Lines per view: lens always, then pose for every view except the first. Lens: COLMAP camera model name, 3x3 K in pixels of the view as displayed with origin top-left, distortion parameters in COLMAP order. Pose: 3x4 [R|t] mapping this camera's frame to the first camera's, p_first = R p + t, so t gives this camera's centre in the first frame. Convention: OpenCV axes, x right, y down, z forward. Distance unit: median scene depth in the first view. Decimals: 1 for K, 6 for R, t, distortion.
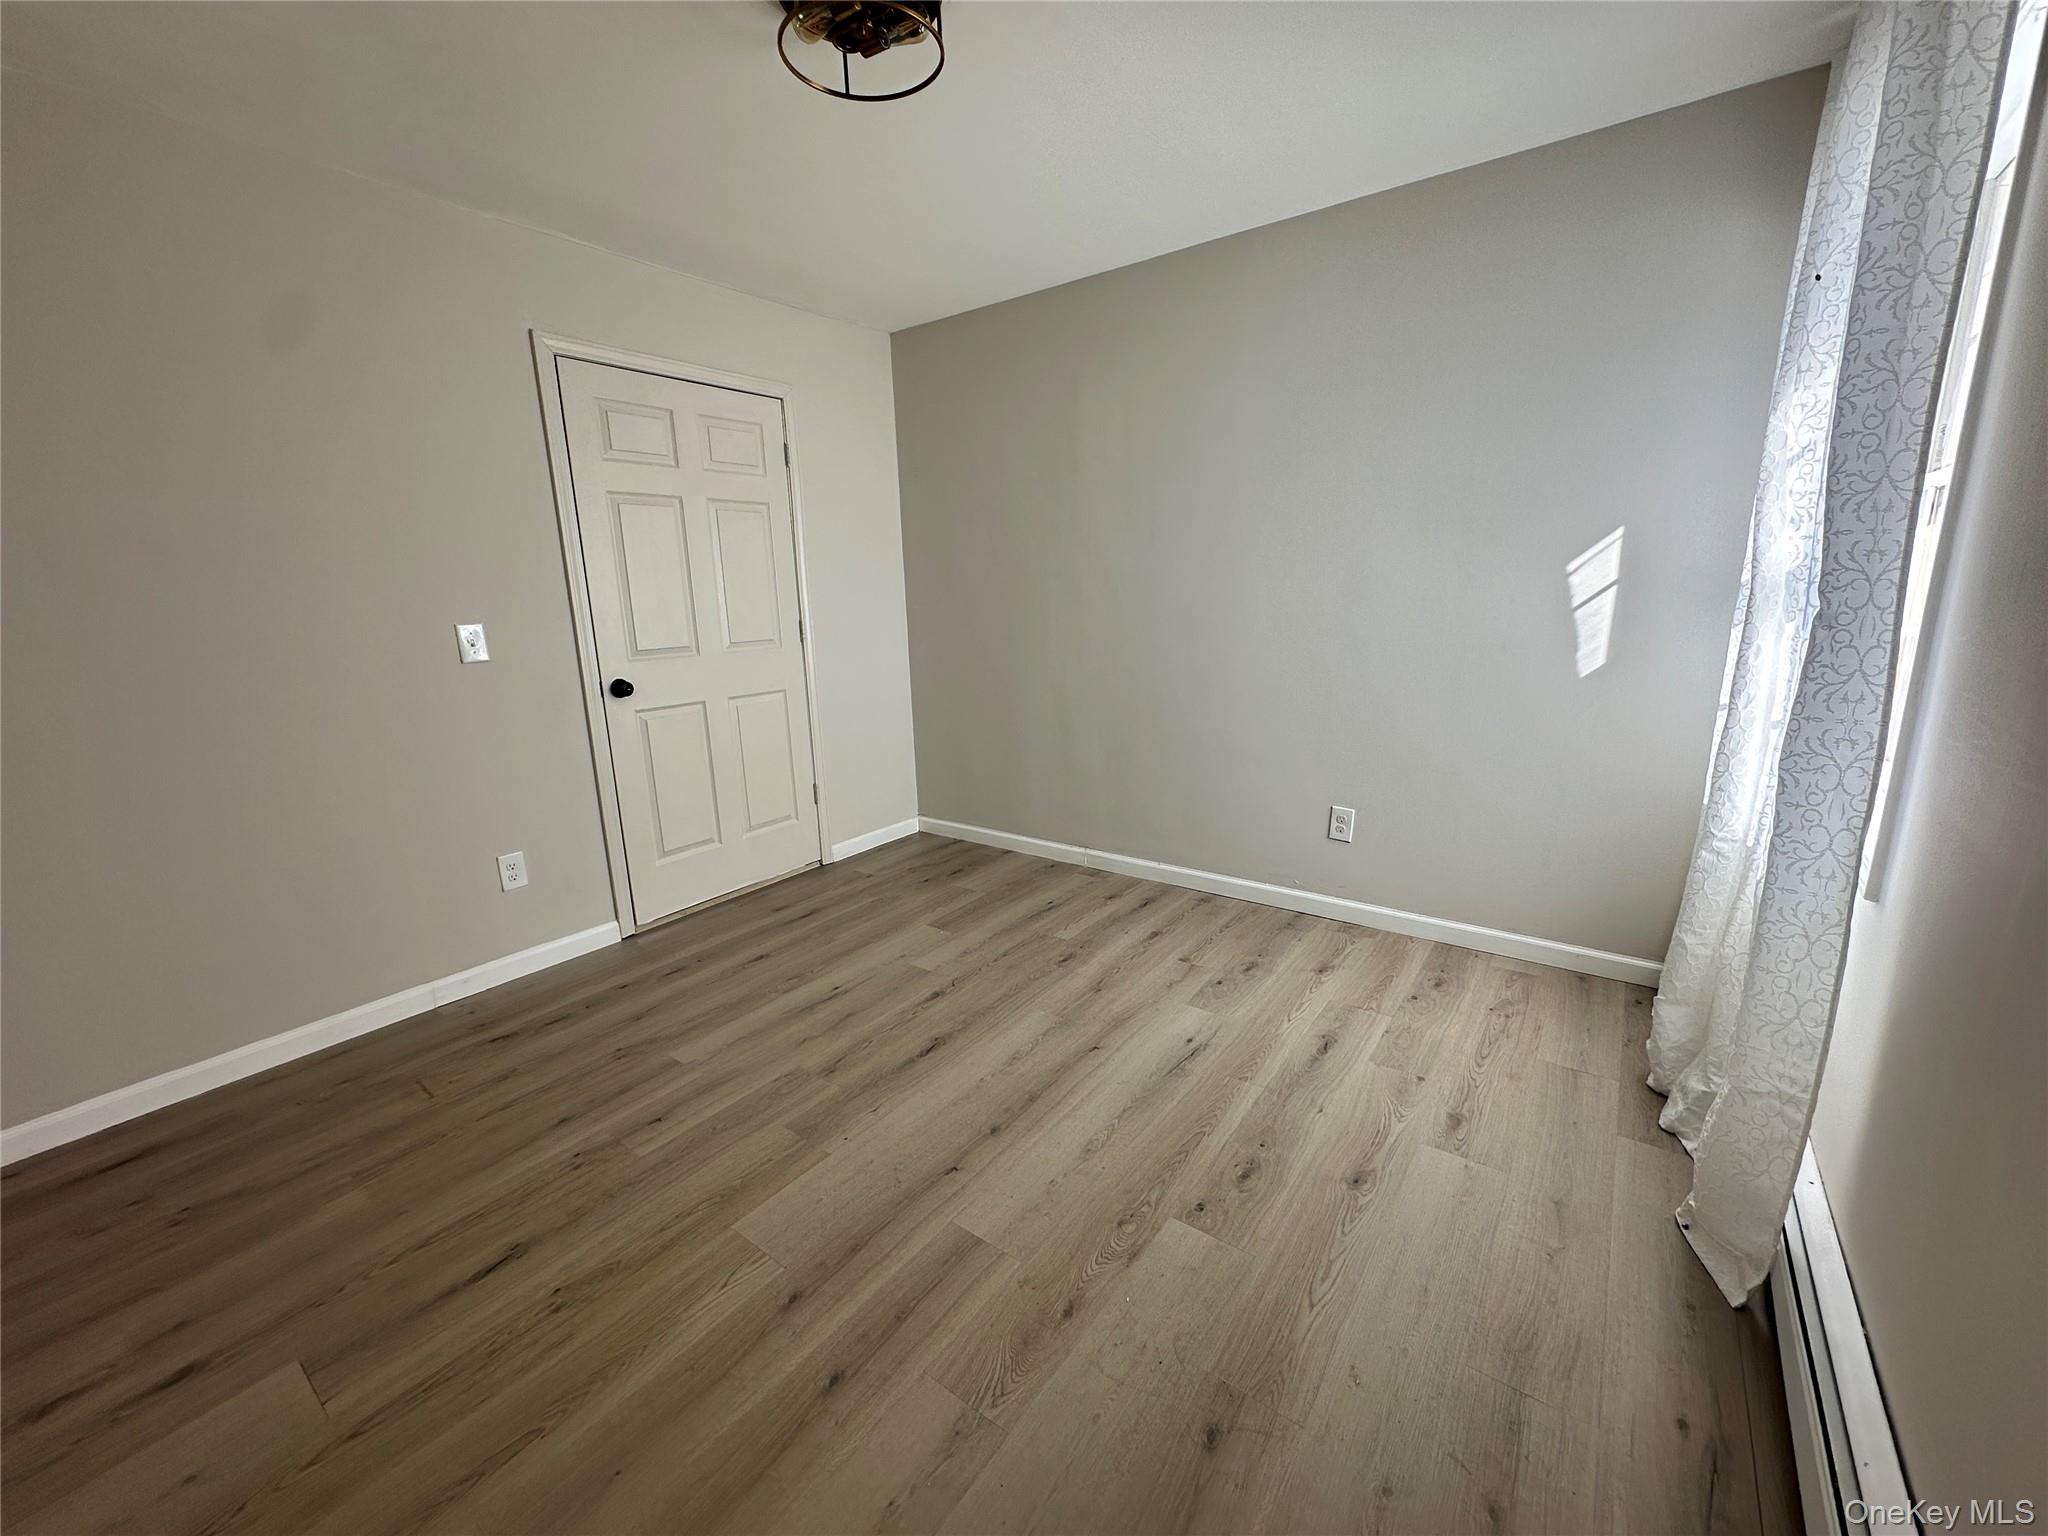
lens RADIAL K [[817.1, 0, 1028.4], [0, 817.1, 765.7], [0, 0, 1]] dist [0.000018, 0.000098]
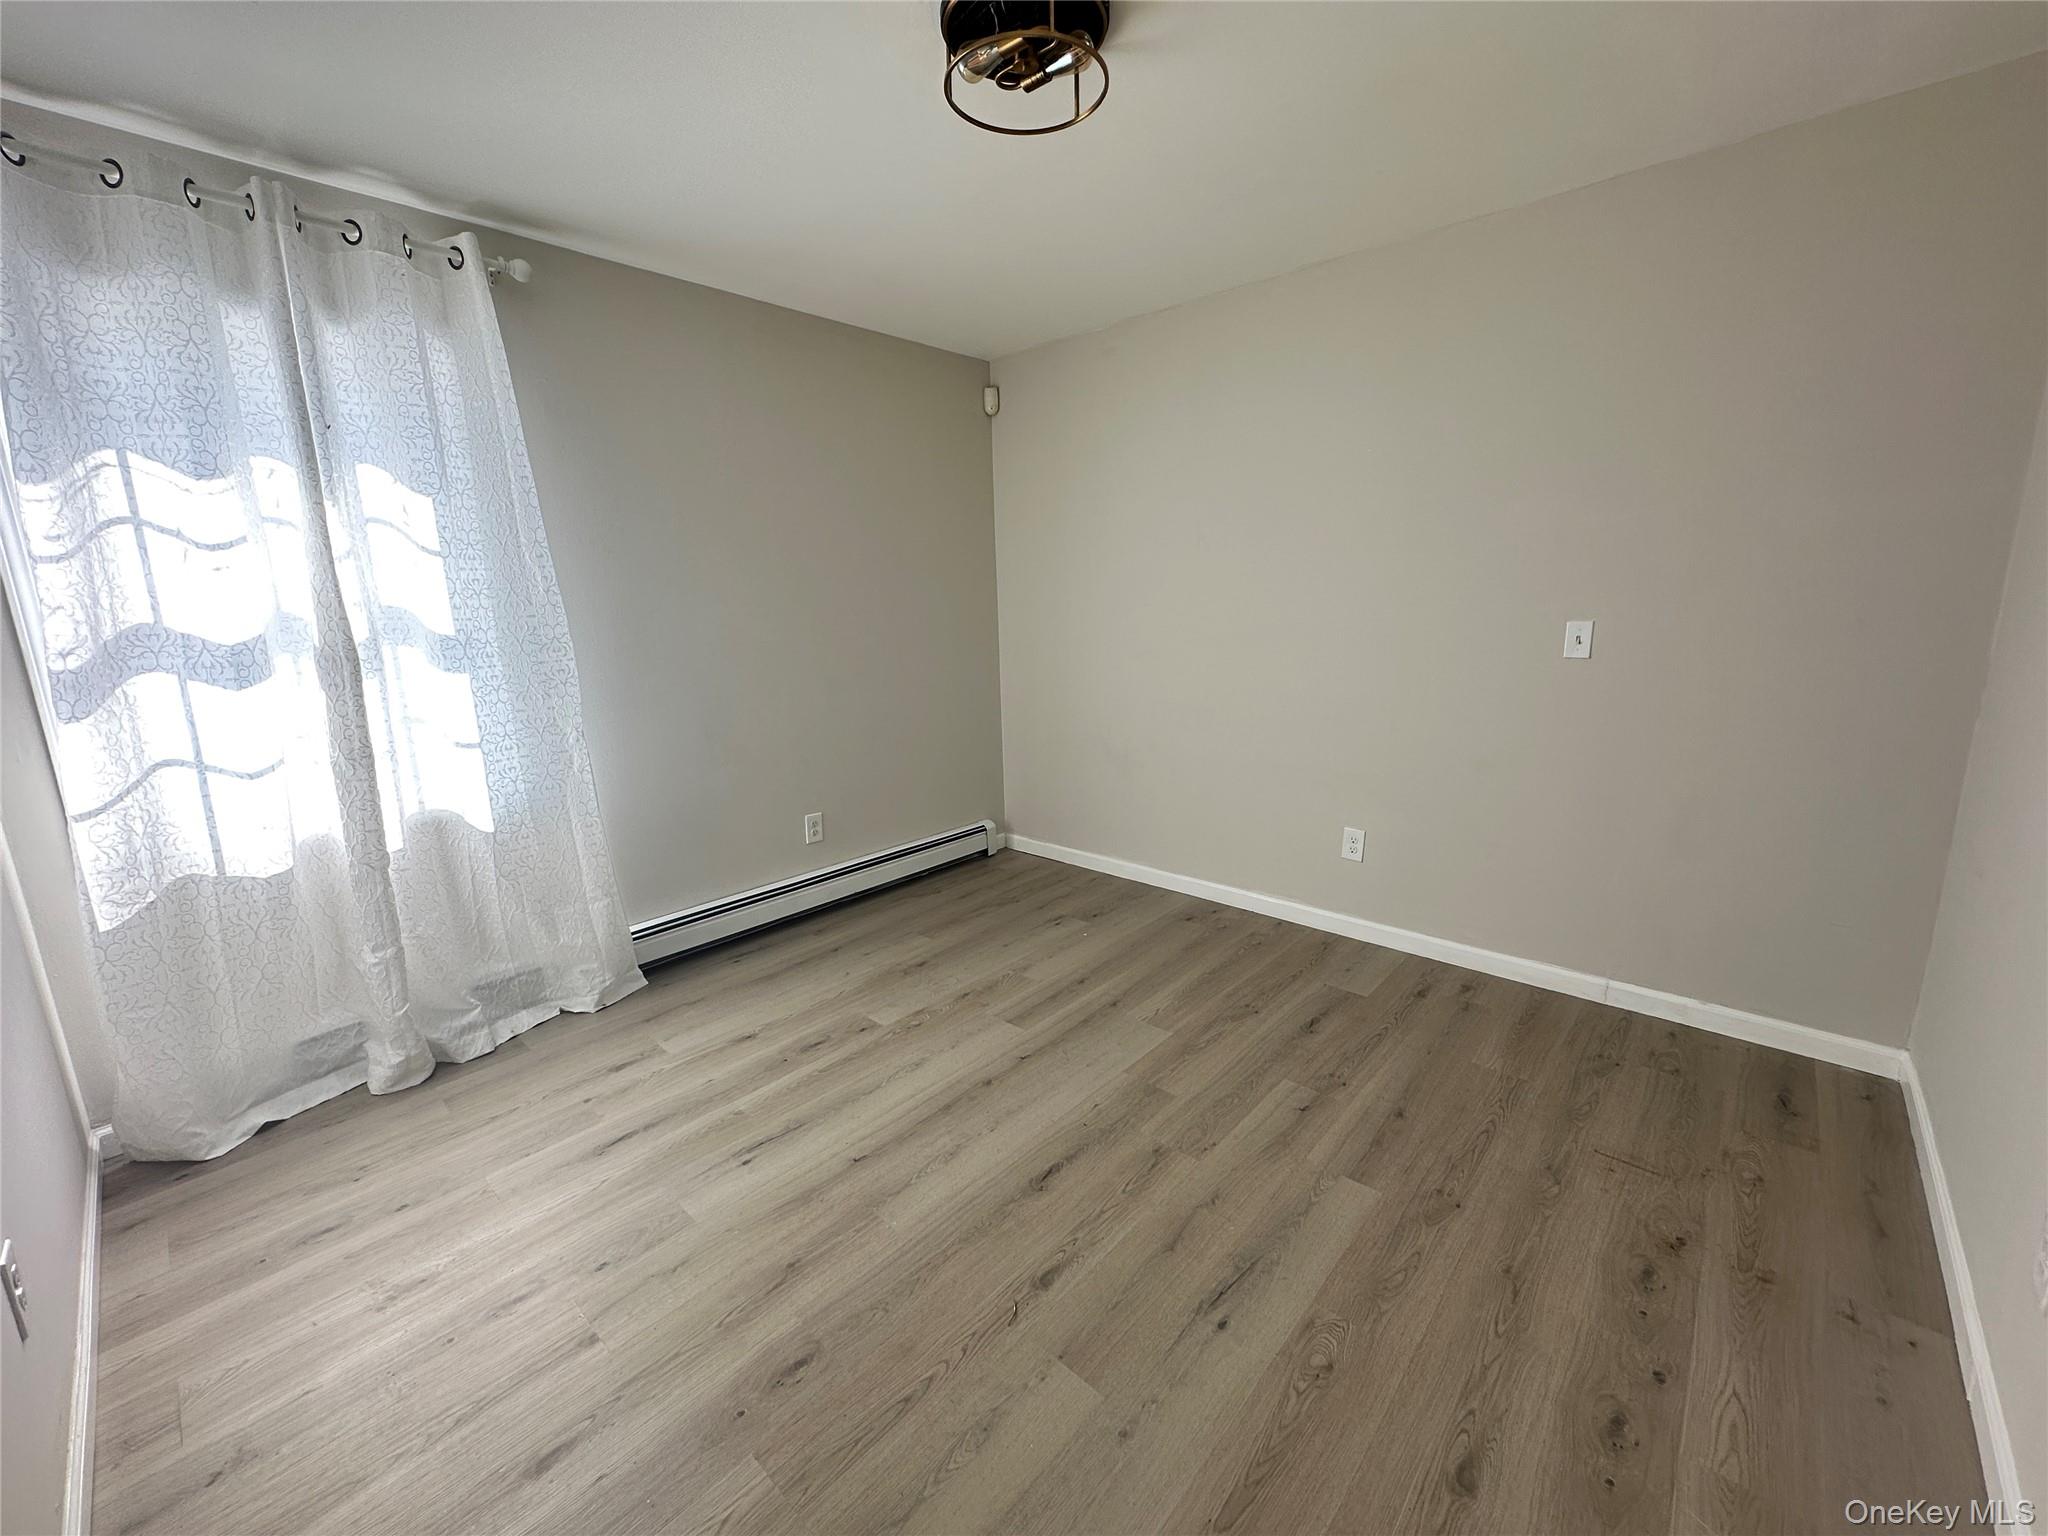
lens RADIAL K [[817.1, 0, 1028.4], [0, 817.1, 765.7], [0, 0, 1]] dist [0.000018, 0.000098]
pose [[-0.993327, 0.035454, 0.109748, -0.225918], [0.077405, 0.910368, 0.406496, -0.405063], [-0.085499, 0.412278, -0.907037, 1.737817]]
